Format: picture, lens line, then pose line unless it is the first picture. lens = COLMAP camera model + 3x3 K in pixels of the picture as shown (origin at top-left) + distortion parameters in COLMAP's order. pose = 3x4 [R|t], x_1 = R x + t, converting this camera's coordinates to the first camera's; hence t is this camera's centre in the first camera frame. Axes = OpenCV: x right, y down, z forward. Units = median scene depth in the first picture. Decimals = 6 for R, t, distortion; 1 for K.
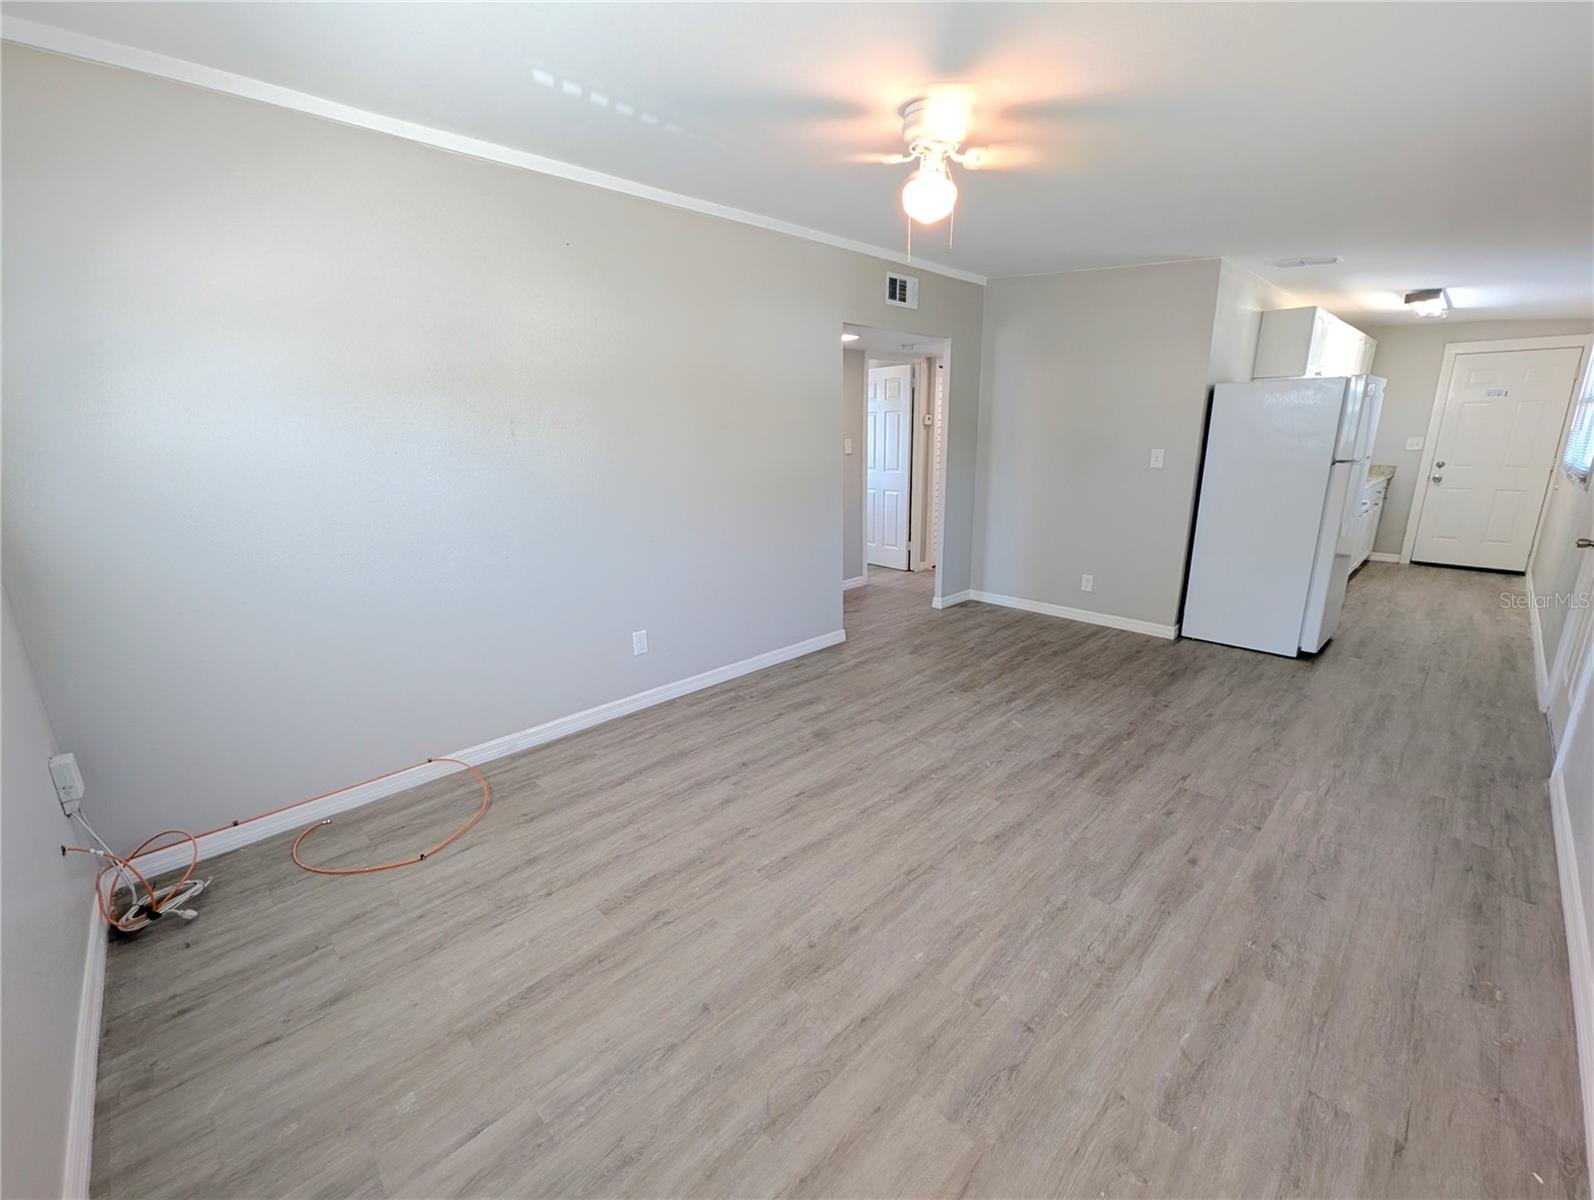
lens RADIAL K [[659.5, 0, 797.8], [0, 659.5, 598.4], [0, 0, 1]] dist [0.000619, 0.000131]
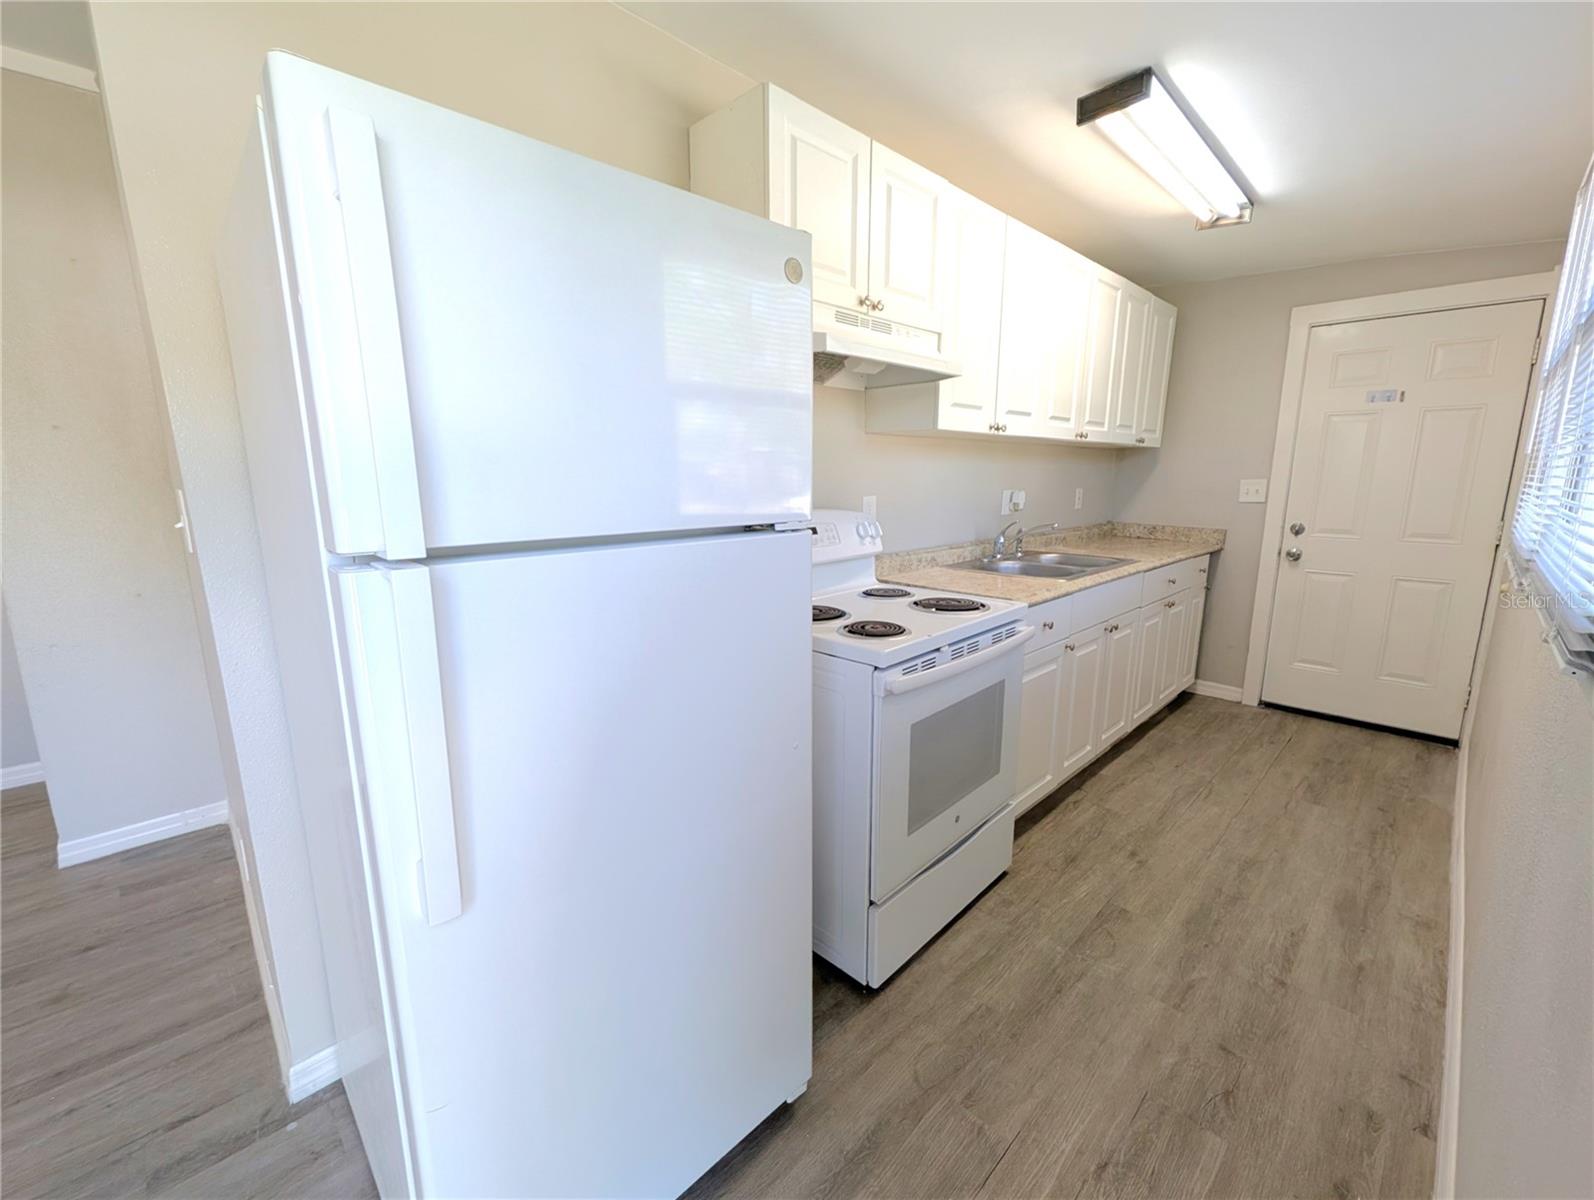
lens RADIAL K [[659.5, 0, 797.8], [0, 659.5, 598.4], [0, 0, 1]] dist [0.000619, 0.000131]
pose [[0.999780, 0.010886, 0.017932, 1.162108], [-0.009810, 0.998209, -0.059012, -0.230873], [-0.018542, 0.058823, 0.998096, 0.980473]]
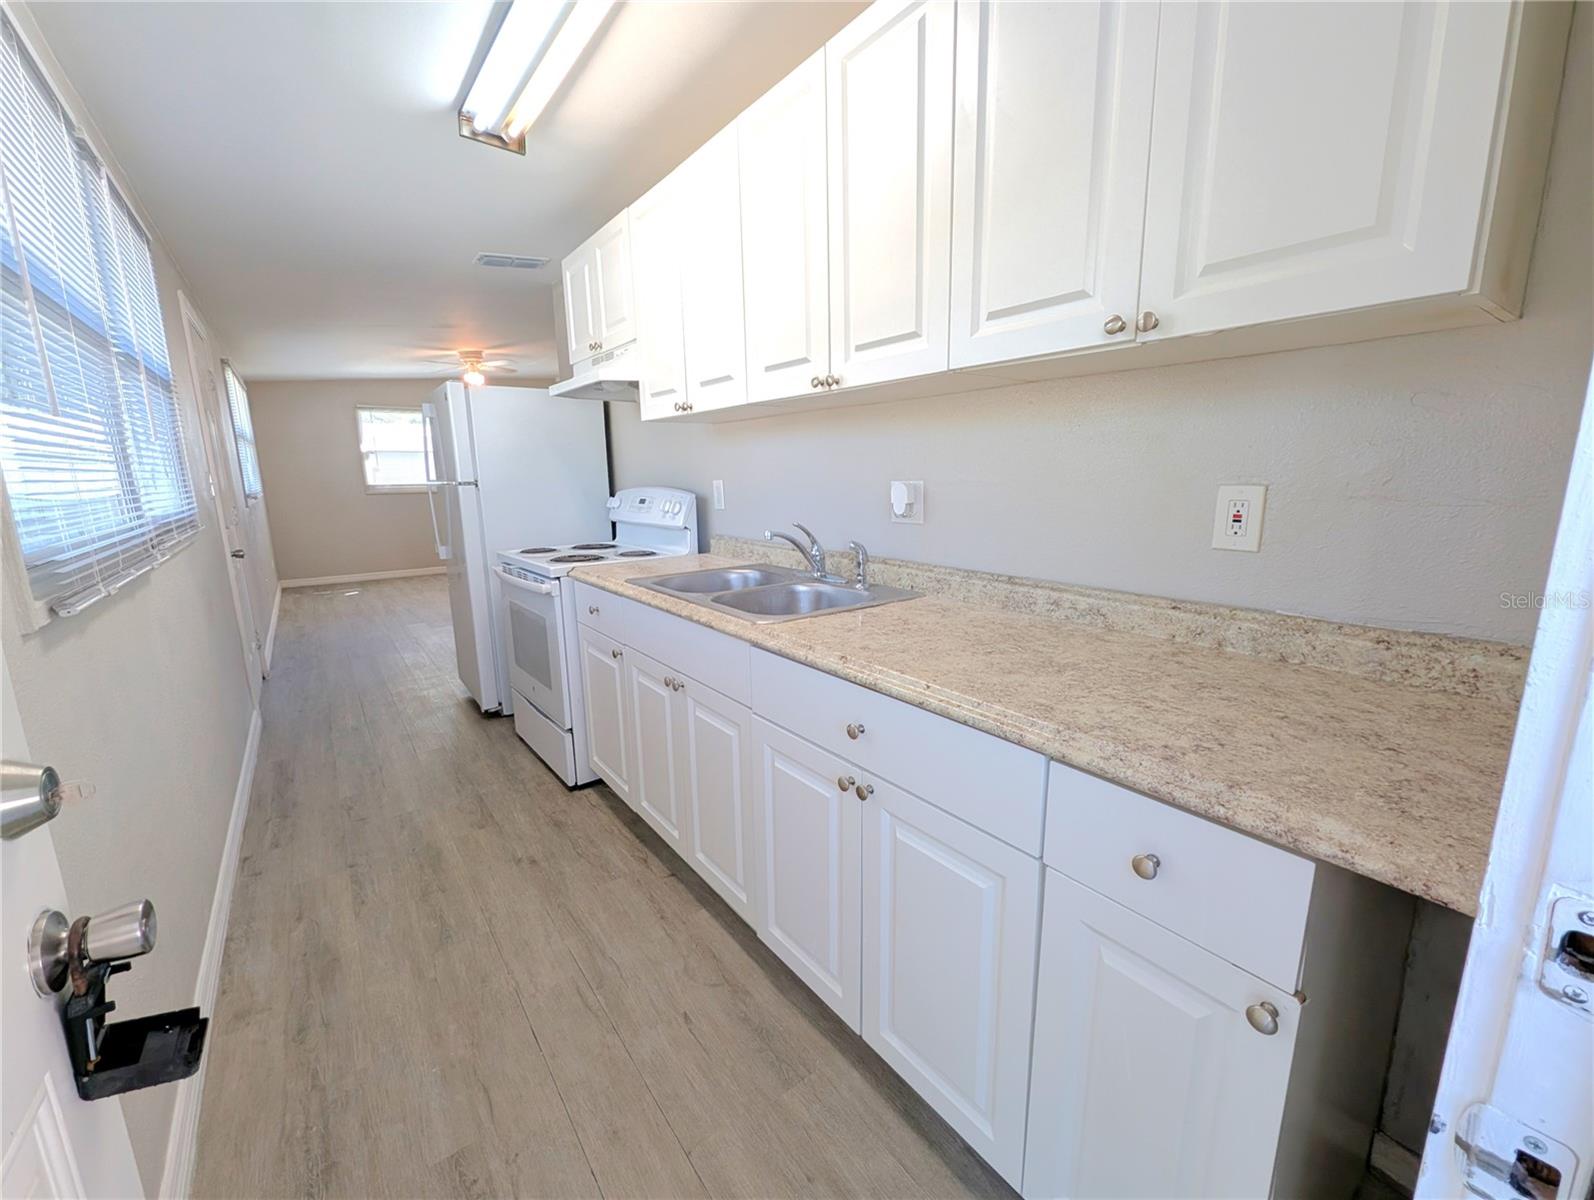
lens RADIAL K [[659.5, 0, 797.8], [0, 659.5, 598.4], [0, 0, 1]] dist [0.000619, 0.000131]
pose [[-0.126688, 0.208247, -0.969837, 2.138241], [-0.228418, 0.945315, 0.232819, -0.483405], [0.965285, 0.251024, -0.072193, 1.978091]]
